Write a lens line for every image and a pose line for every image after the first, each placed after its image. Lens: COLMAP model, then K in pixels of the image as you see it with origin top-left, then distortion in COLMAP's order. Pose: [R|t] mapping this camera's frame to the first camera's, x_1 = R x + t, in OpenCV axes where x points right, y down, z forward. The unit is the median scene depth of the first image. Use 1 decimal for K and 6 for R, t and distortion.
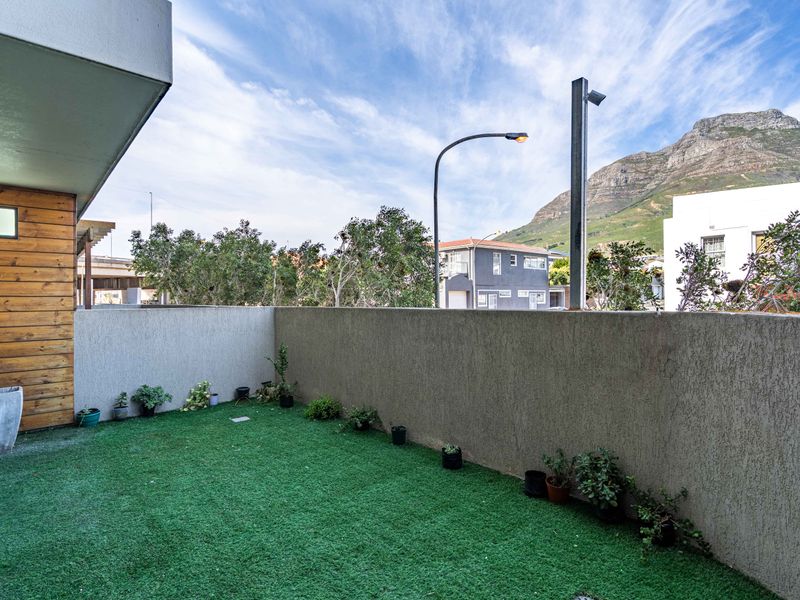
lens RADIAL K [[435.9, 0, 400.0], [0, 435.9, 300.0], [0, 0, 1]] dist [0.003311, 0.001427]
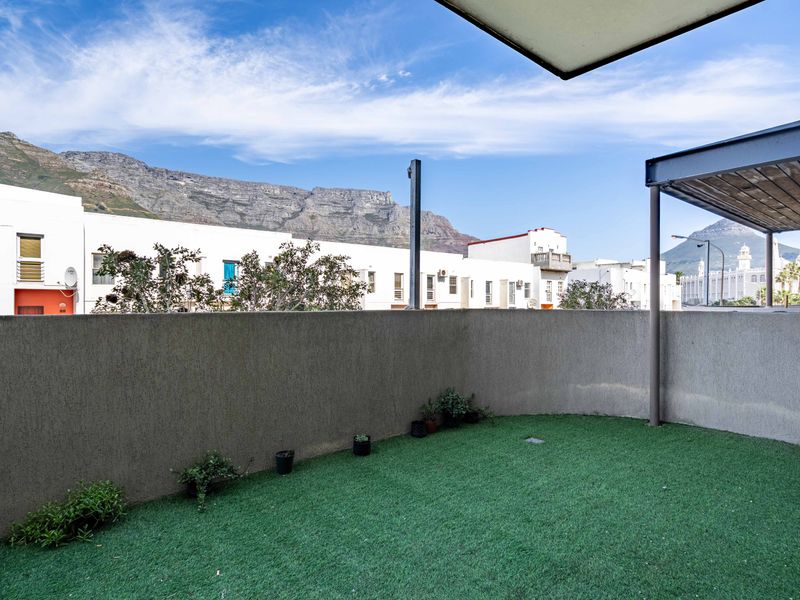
lens RADIAL K [[446.9, 0, 400.0], [0, 446.9, 300.0], [0, 0, 1]] dist [0.000346, 0.000823]
pose [[0.010611, 0.011634, 0.999876, -0.732973], [-0.001679, 0.999931, -0.011616, 0.005469], [-0.999942, -0.001555, 0.010630, 0.650014]]
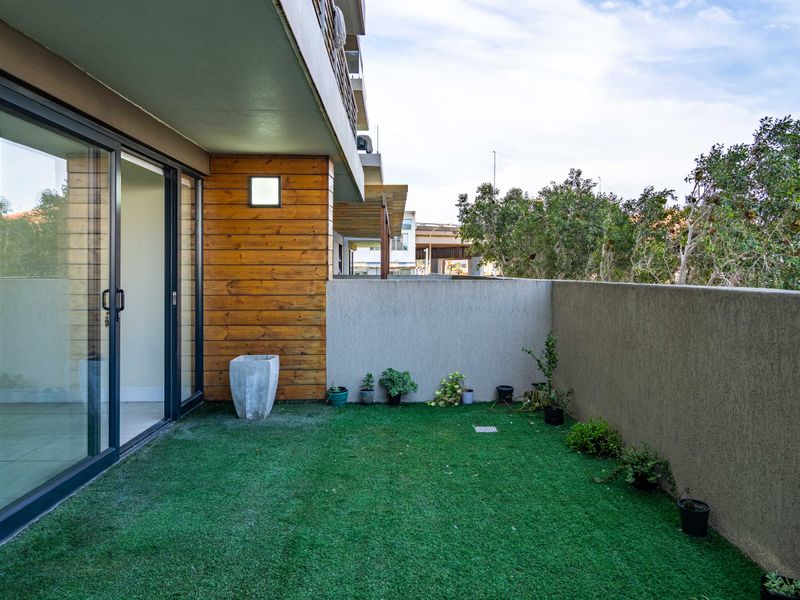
lens RADIAL K [[543.9, 0, 409.1], [0, 543.9, 277.9], [0, 0, 1]] dist [0.004287, 0.003091]
pose [[0.776073, 0.017055, -0.630413, 0.124738], [-0.009302, 0.999835, 0.015598, -0.000581], [0.630575, -0.006241, 0.776103, 0.201121]]
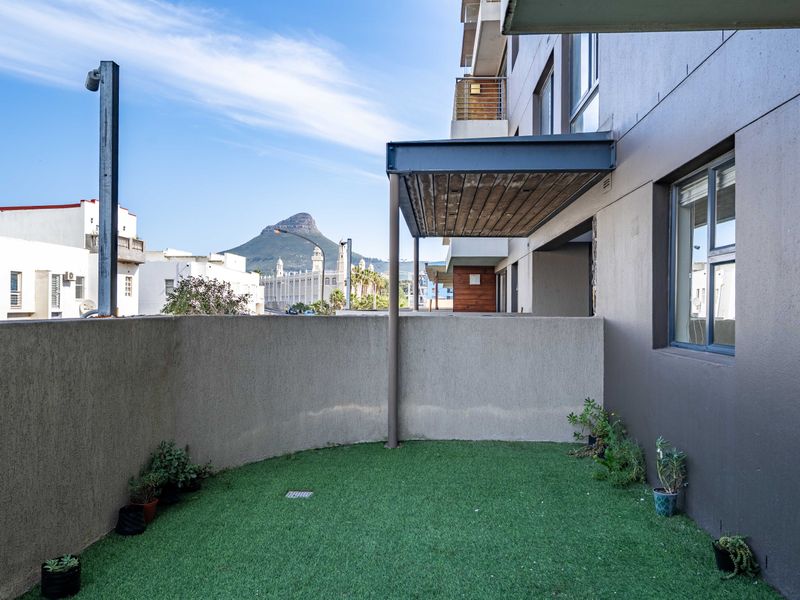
lens RADIAL K [[593.2, 0, 400.0], [0, 593.2, 300.0], [0, 0, 1]] dist [0.010739, -0.002209]
pose [[-0.713383, 0.011197, 0.700685, -0.551981], [0.000066, 0.999873, -0.015911, 0.004384], [-0.700774, -0.011304, -0.713294, 0.911827]]
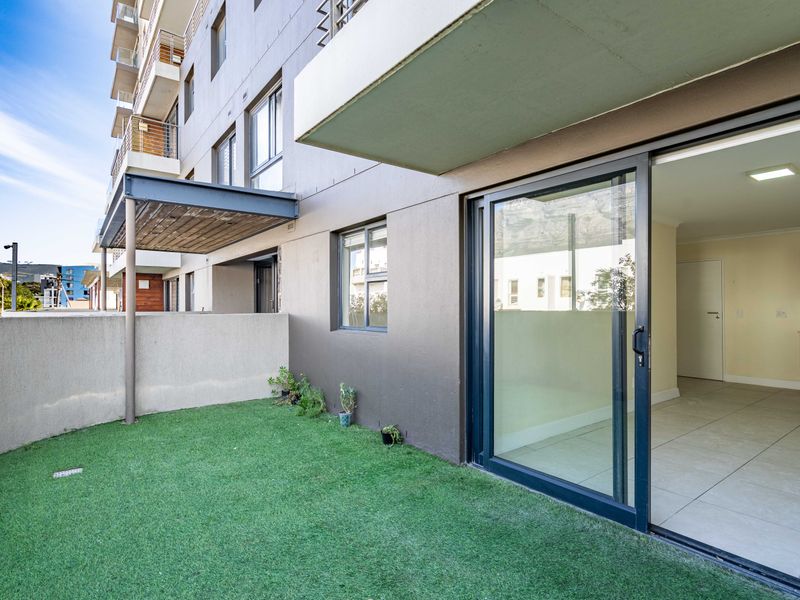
lens RADIAL K [[435.9, 0, 400.0], [0, 435.9, 300.0], [0, 0, 1]] dist [0.003311, 0.001427]
pose [[-0.997888, 0.012766, 0.063684, -0.438422], [0.011904, 0.999832, -0.013904, 0.002705], [-0.063851, -0.013117, -0.997873, 1.093051]]
